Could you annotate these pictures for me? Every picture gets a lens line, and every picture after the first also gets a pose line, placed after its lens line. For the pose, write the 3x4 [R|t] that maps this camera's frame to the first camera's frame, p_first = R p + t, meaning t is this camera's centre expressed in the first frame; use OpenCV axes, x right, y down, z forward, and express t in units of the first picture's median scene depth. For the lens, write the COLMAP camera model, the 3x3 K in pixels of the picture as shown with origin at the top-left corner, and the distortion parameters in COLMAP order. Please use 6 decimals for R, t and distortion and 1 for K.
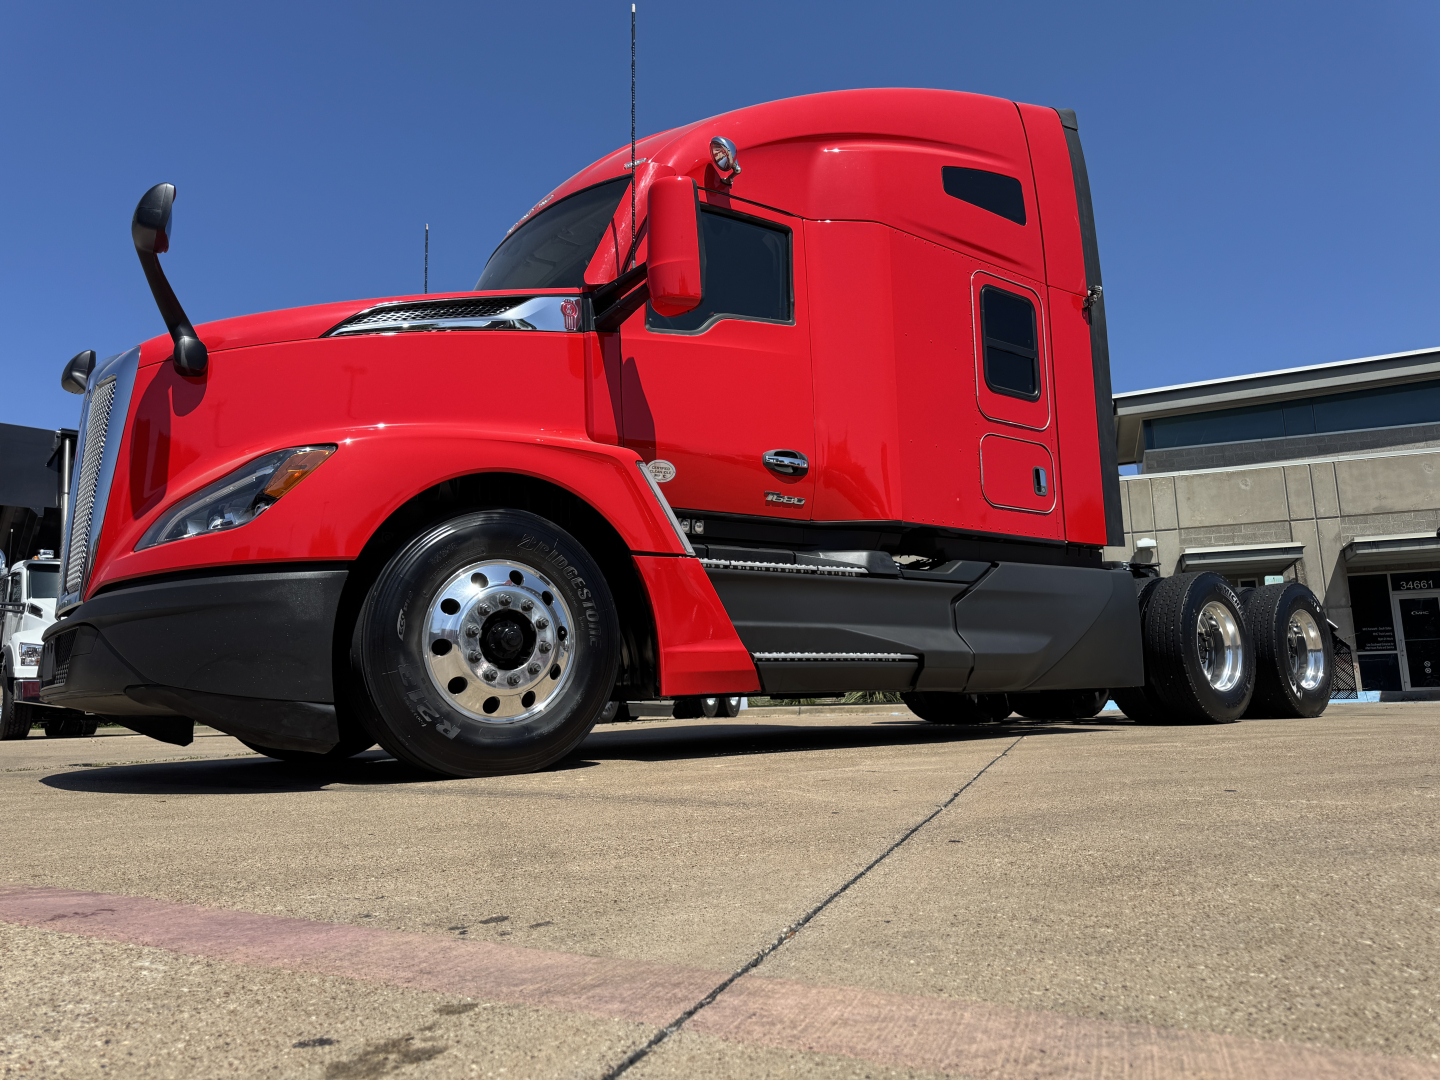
lens RADIAL K [[1039.1, 0, 724.6], [0, 1039.1, 544.0], [0, 0, 1]] dist [0.047589, -0.029041]
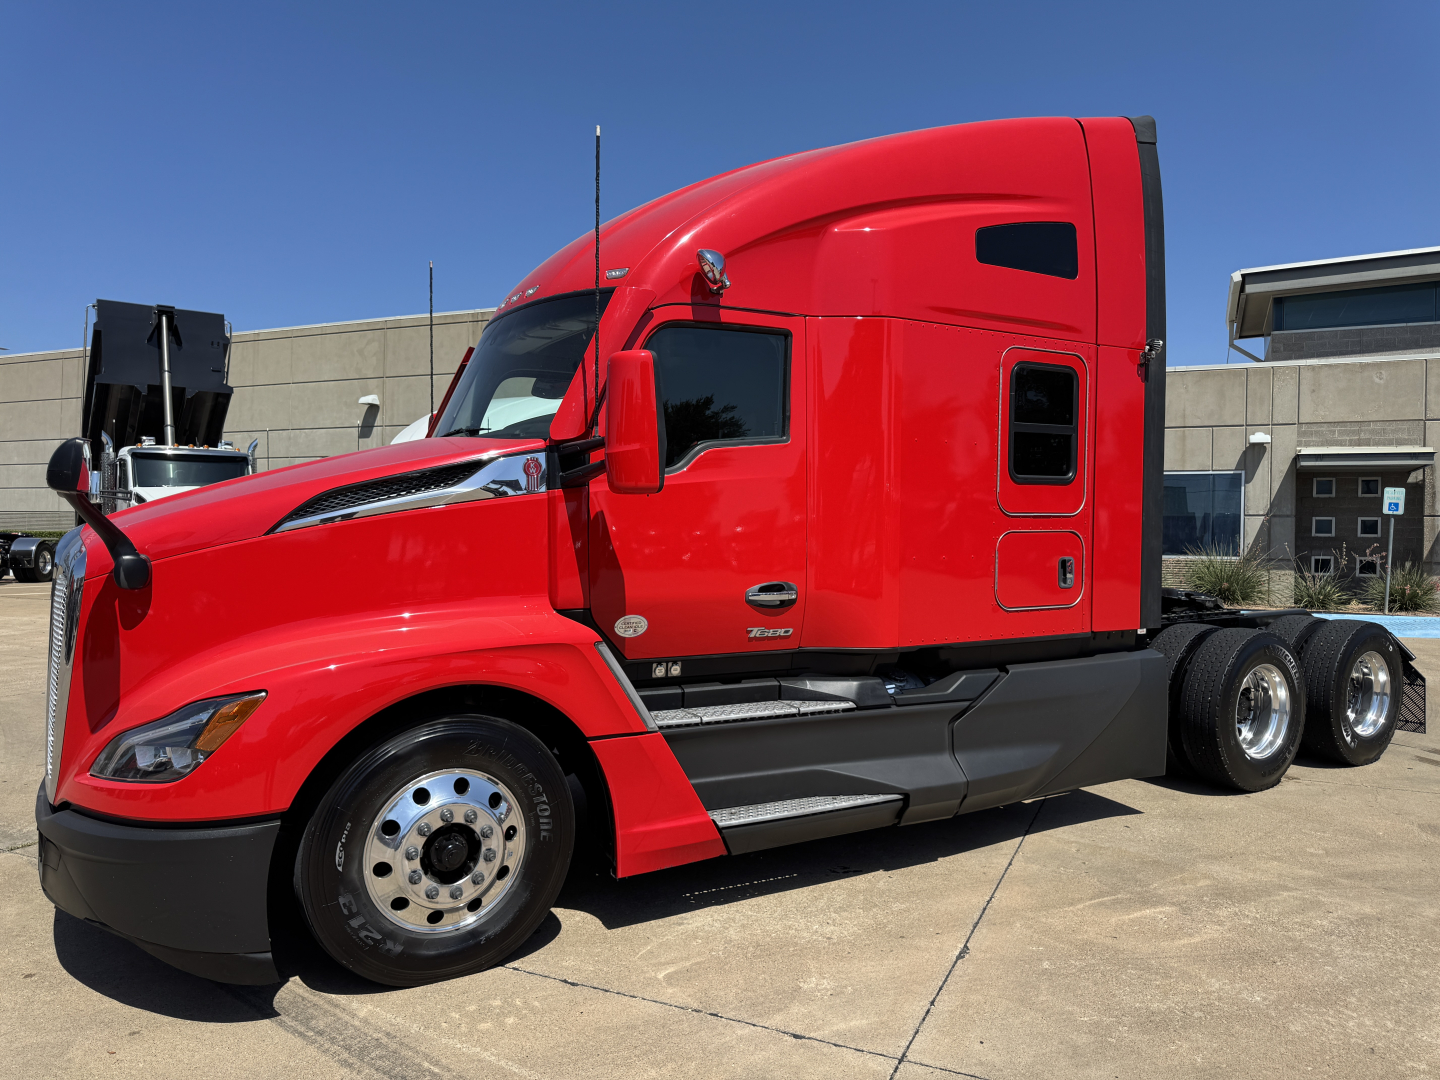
lens RADIAL K [[1045.2, 0, 723.6], [0, 1045.2, 542.6], [0, 0, 1]] dist [0.023535, -0.009507]
pose [[0.994209, 0.038340, -0.100389, 0.088157], [-0.019760, 0.983484, 0.179914, -0.240832], [0.105628, -0.176889, 0.978546, 0.055516]]
